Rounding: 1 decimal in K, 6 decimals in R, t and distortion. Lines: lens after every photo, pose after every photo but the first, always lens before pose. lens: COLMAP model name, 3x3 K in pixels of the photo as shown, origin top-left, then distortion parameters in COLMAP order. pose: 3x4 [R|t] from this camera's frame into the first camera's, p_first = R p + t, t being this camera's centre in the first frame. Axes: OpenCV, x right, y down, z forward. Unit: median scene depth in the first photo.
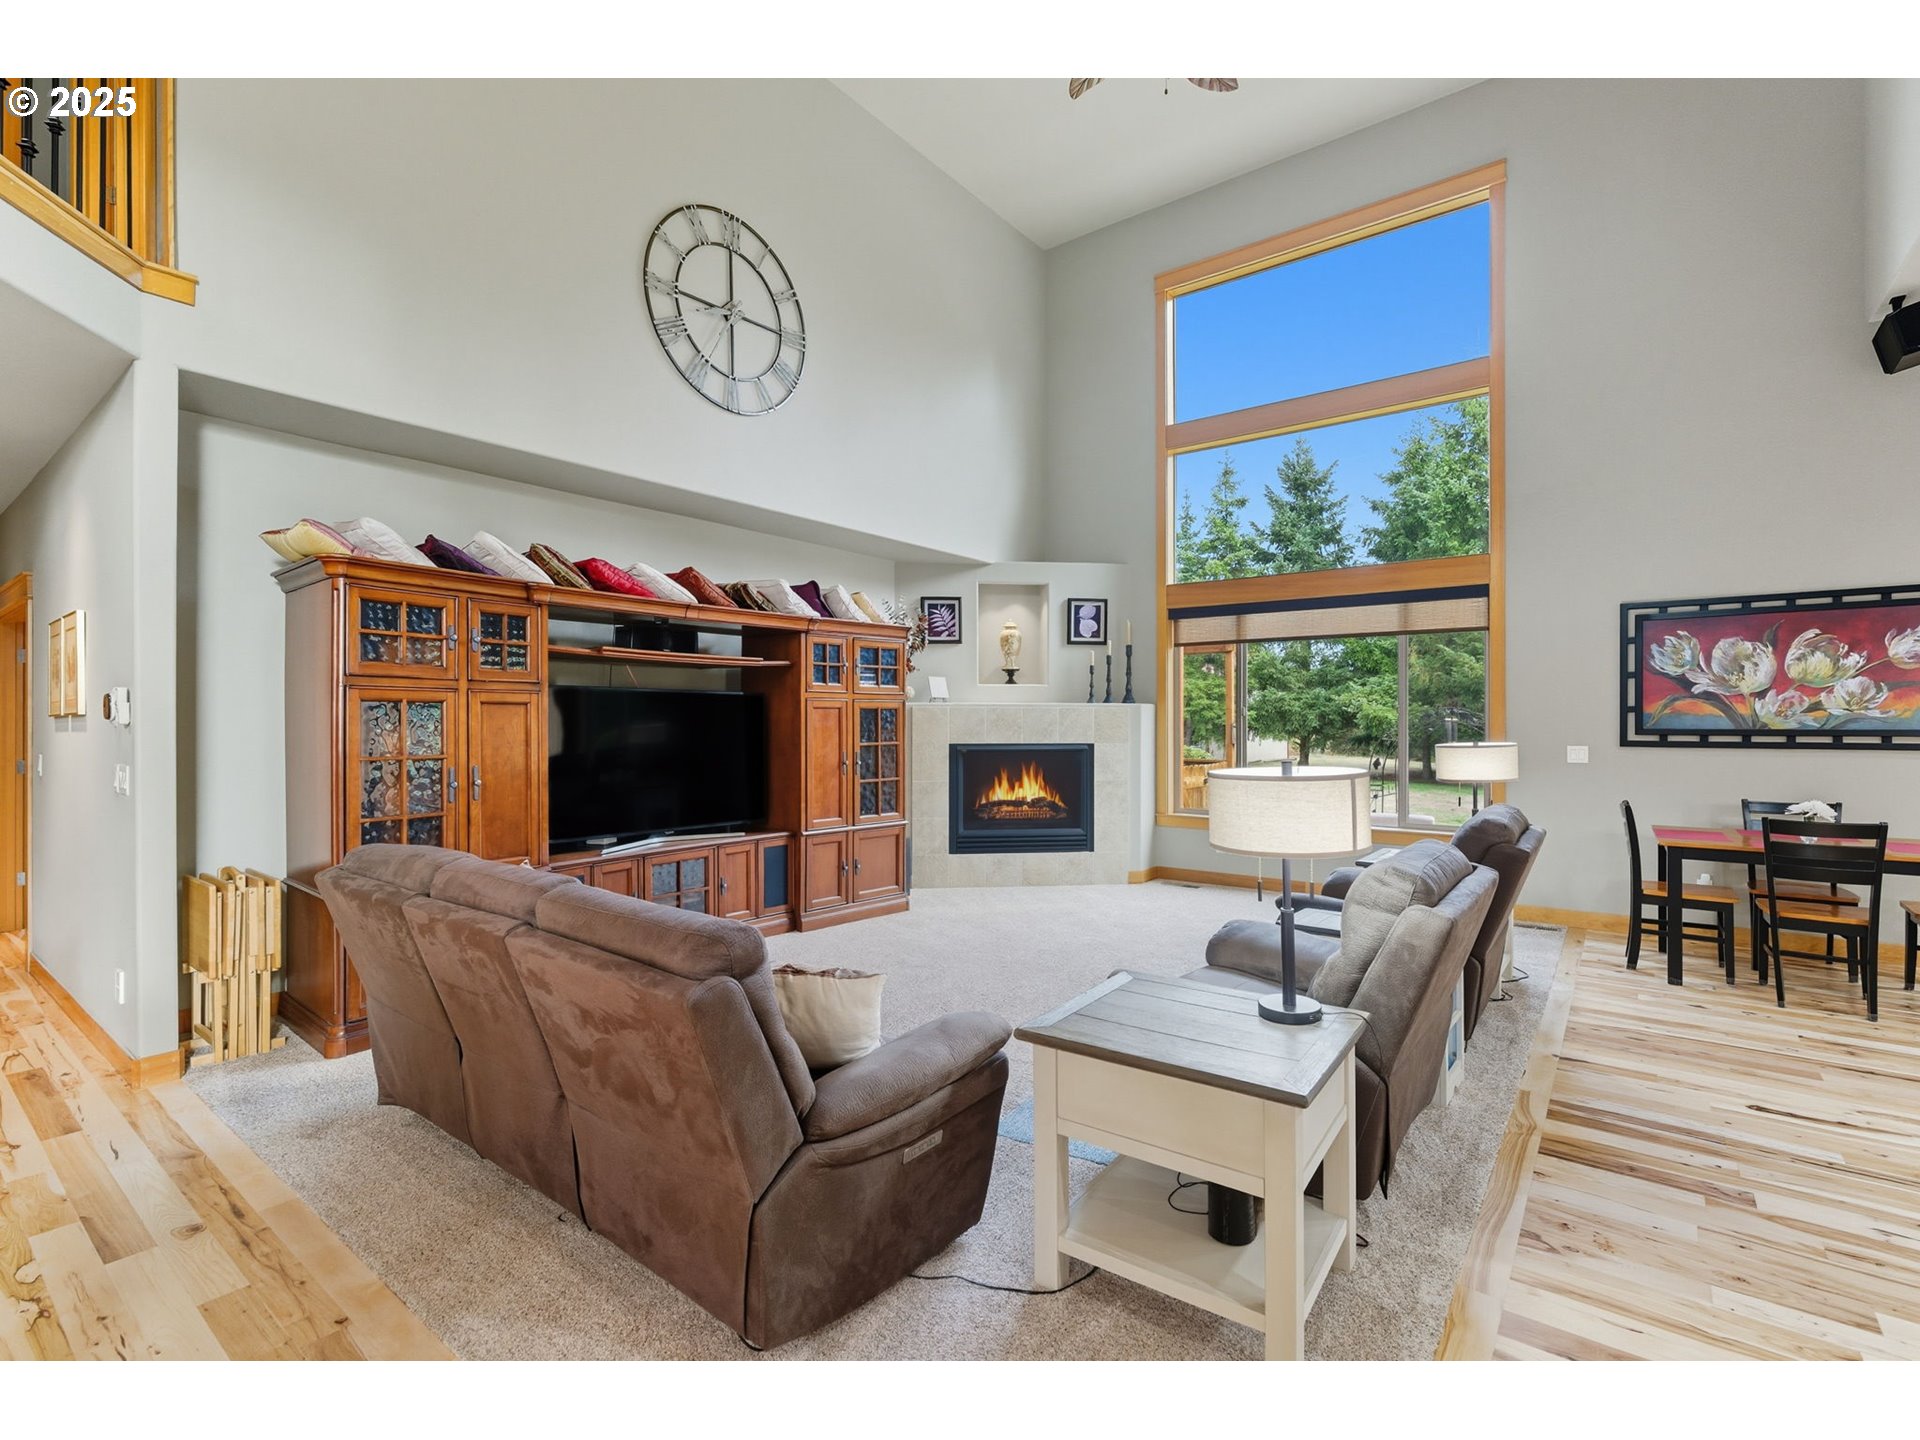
lens RADIAL K [[864.7, 0, 959.5], [0, 864.7, 724.5], [0, 0, 1]] dist [0.001707, 0.000837]
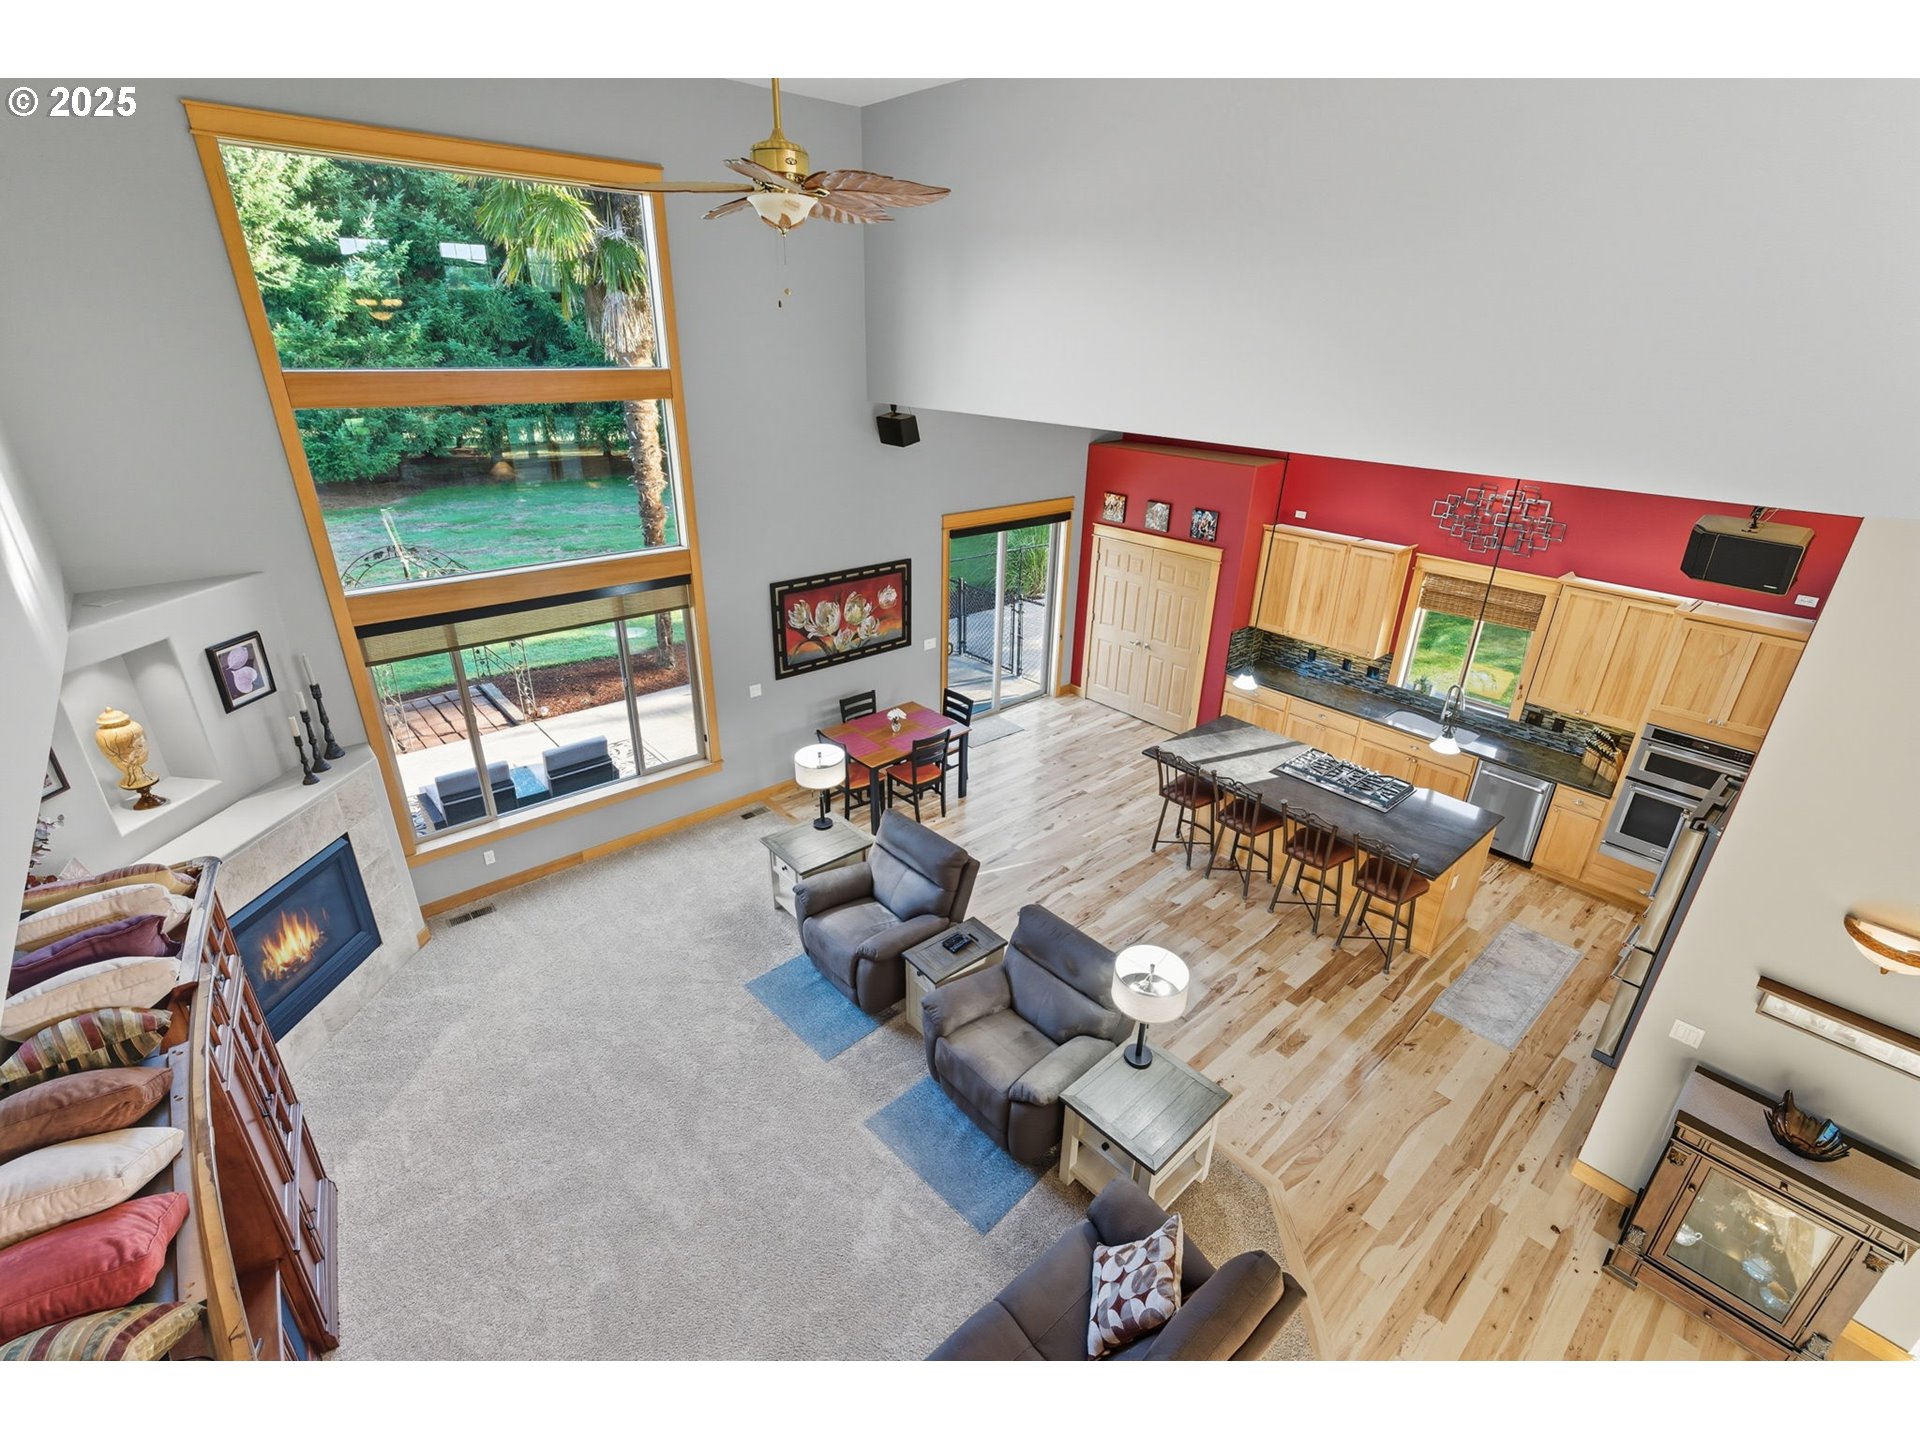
lens RADIAL K [[864.7, 0, 959.5], [0, 864.7, 724.5], [0, 0, 1]] dist [0.001707, 0.000837]
pose [[0.203904, -0.394784, 0.895862, -0.537232], [-0.007588, 0.914422, 0.404690, -0.529211], [-0.978961, -0.089316, 0.183459, 0.457547]]
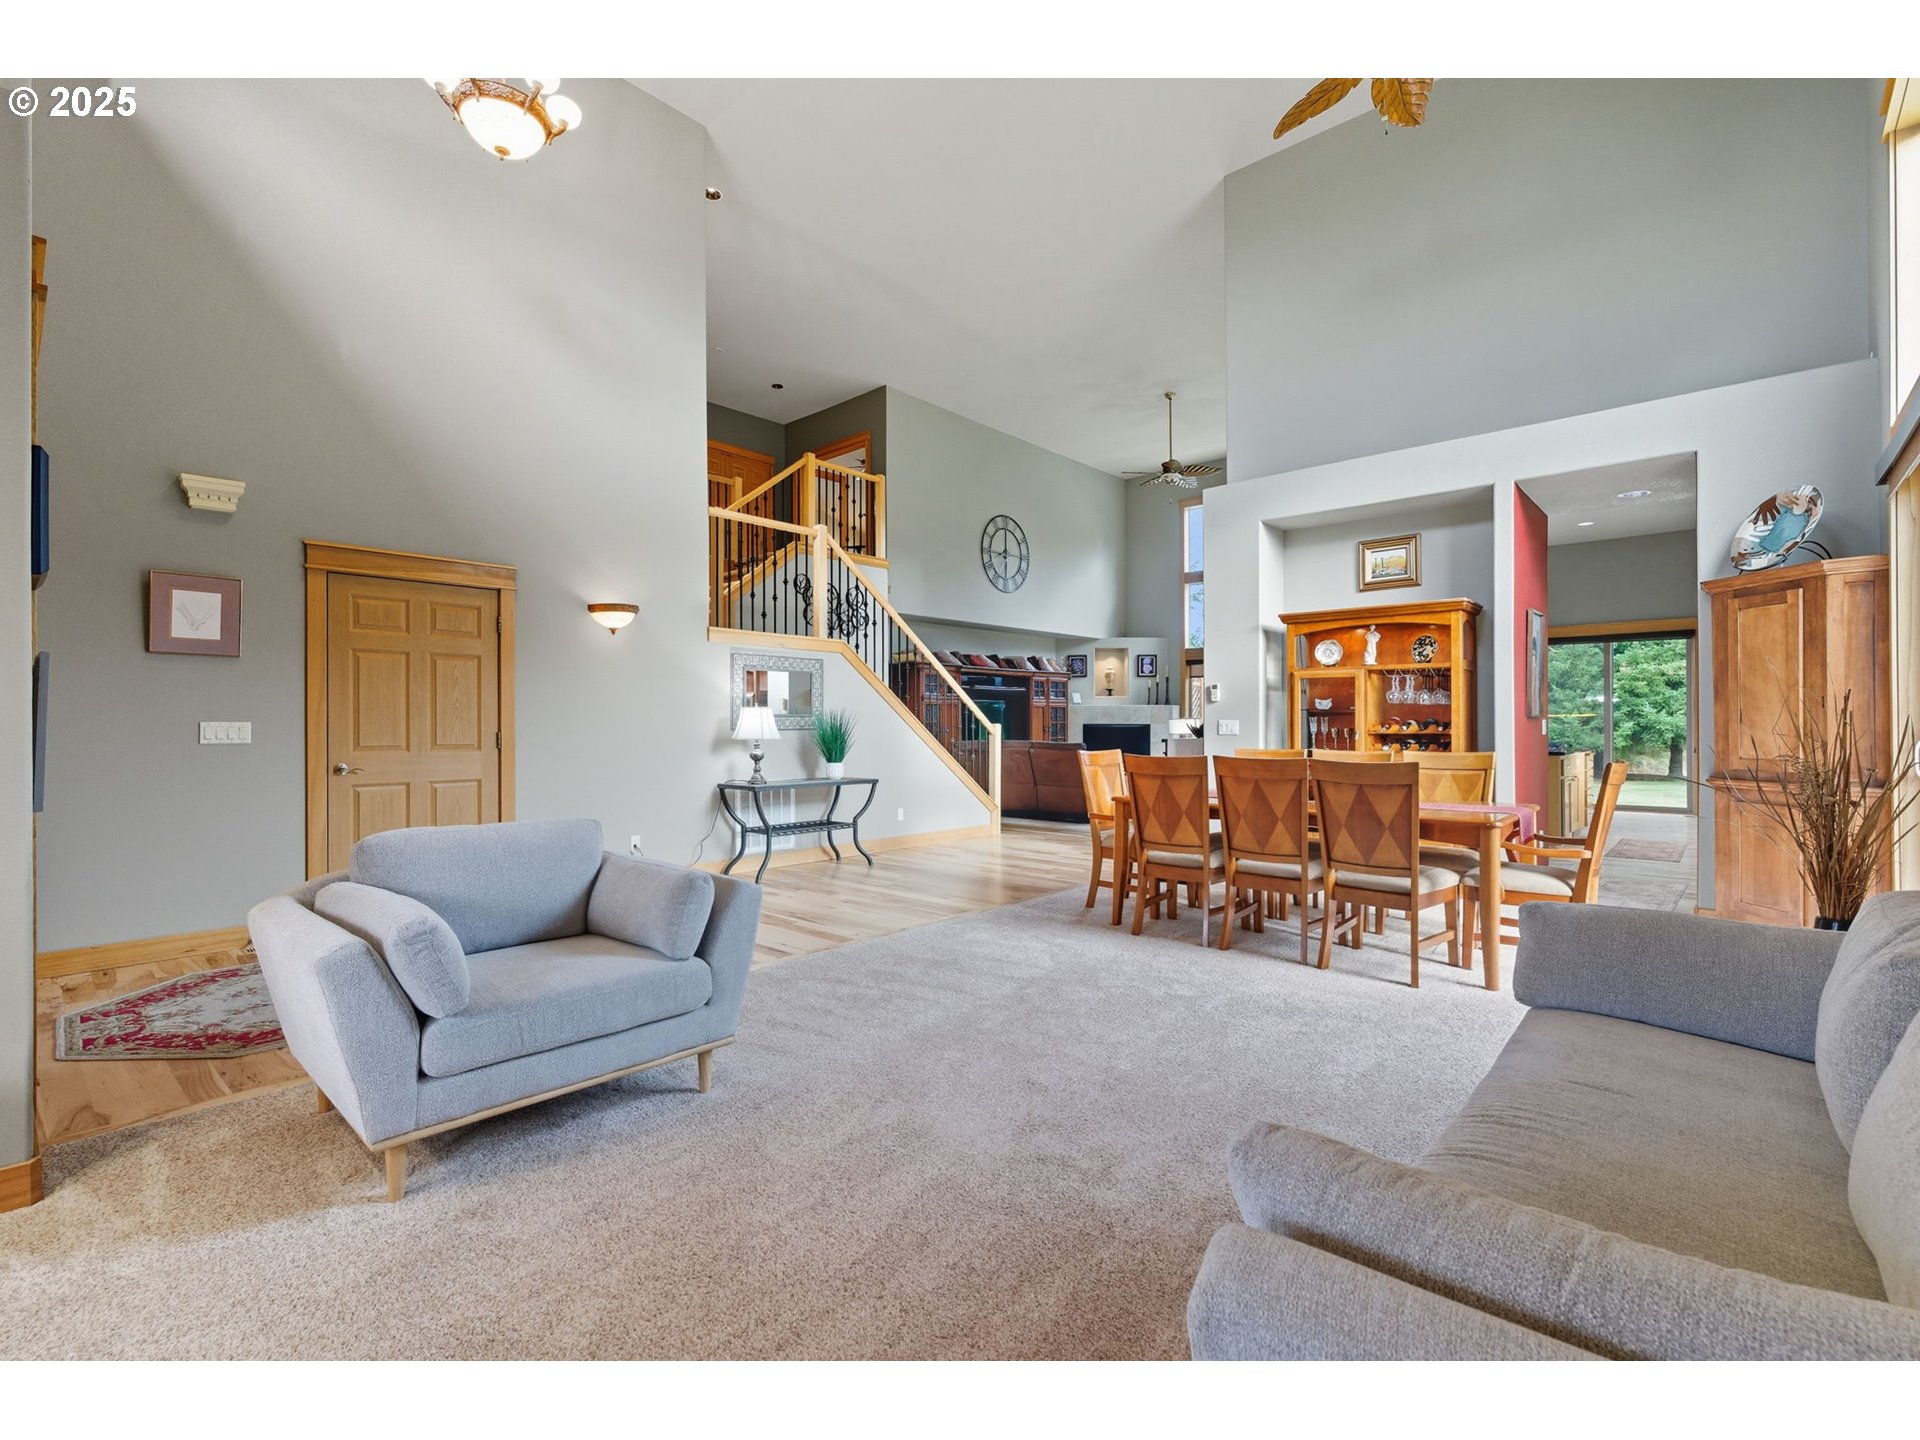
lens RADIAL K [[864.7, 0, 959.5], [0, 864.7, 724.5], [0, 0, 1]] dist [0.001707, 0.000837]
pose [[0.997280, -0.003029, -0.073638, -0.217667], [0.002581, 0.999978, -0.006180, 0.049521], [0.073655, 0.005973, 0.997266, -1.612237]]
